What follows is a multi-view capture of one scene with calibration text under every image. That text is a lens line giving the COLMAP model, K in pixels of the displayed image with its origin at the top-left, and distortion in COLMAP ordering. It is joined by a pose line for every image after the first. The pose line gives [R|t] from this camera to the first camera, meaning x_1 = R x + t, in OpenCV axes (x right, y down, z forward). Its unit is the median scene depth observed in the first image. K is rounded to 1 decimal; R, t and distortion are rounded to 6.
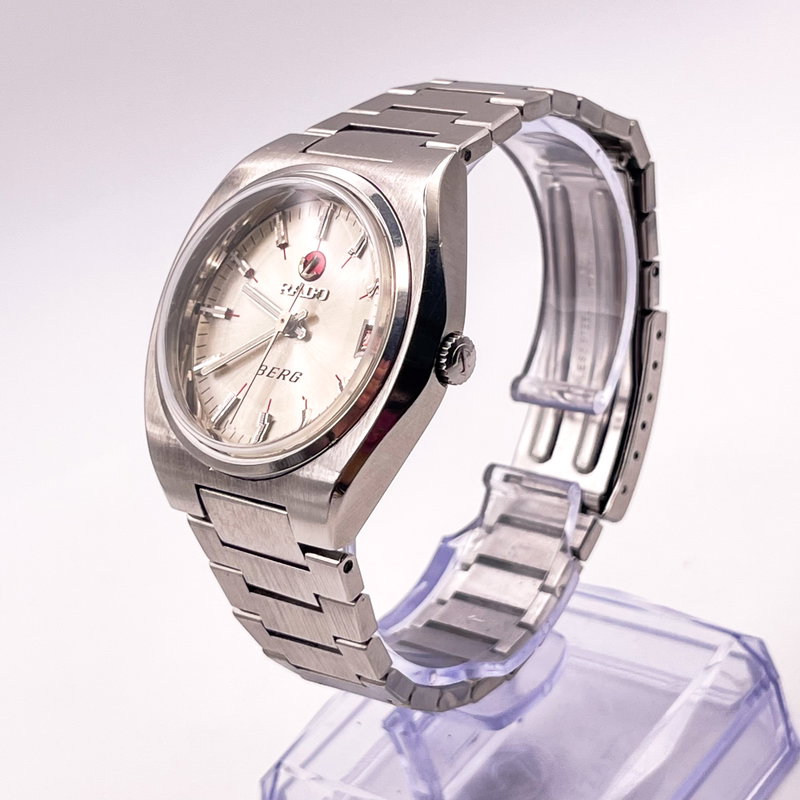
lens RADIAL K [[2131.8, 0, 400.0], [0, 2131.8, 400.0], [0, 0, 1]] dist [-0.034665, -0.619555]
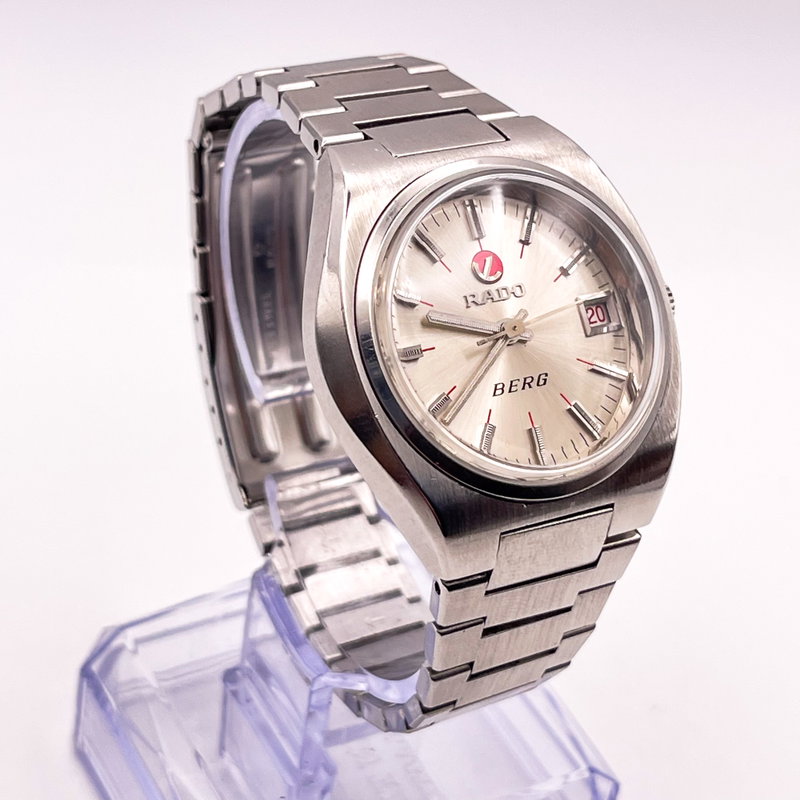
lens RADIAL K [[2131.8, 0, 400.0], [0, 2131.8, 400.0], [0, 0, 1]] dist [-0.034665, -0.619555]
pose [[0.330323, -0.298812, 0.895320, -0.866594], [0.274734, 0.937932, 0.211672, -0.207268], [-0.902999, 0.176055, 0.391914, 0.656884]]
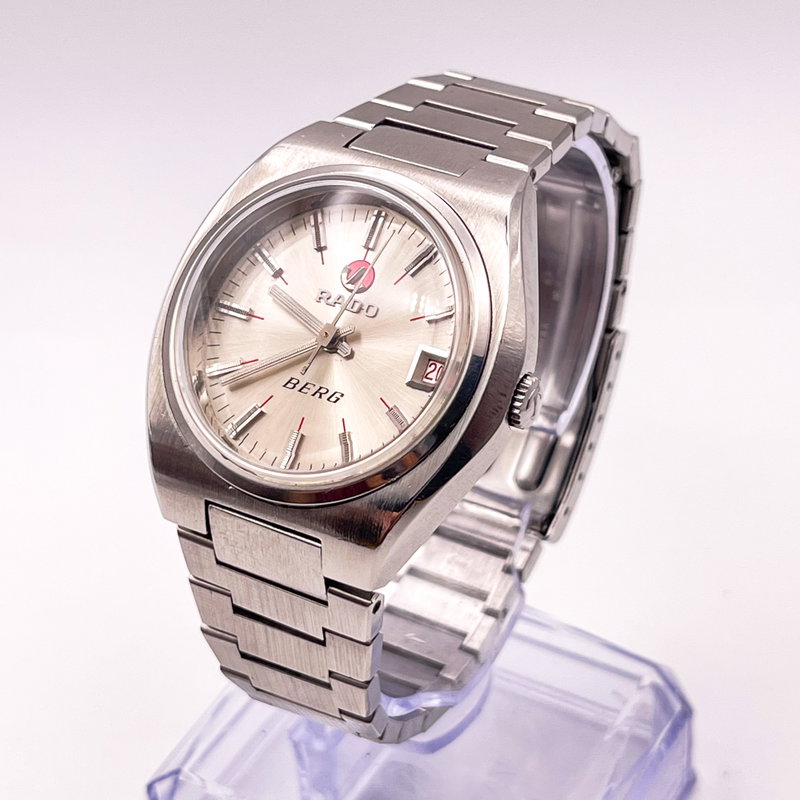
lens RADIAL K [[2131.8, 0, 400.0], [0, 2131.8, 400.0], [0, 0, 1]] dist [-0.034665, -0.619555]
pose [[0.968766, 0.088897, 0.231496, -0.223765], [-0.103388, 0.993322, 0.051213, -0.056819], [-0.225397, -0.073547, 0.971487, 0.092556]]
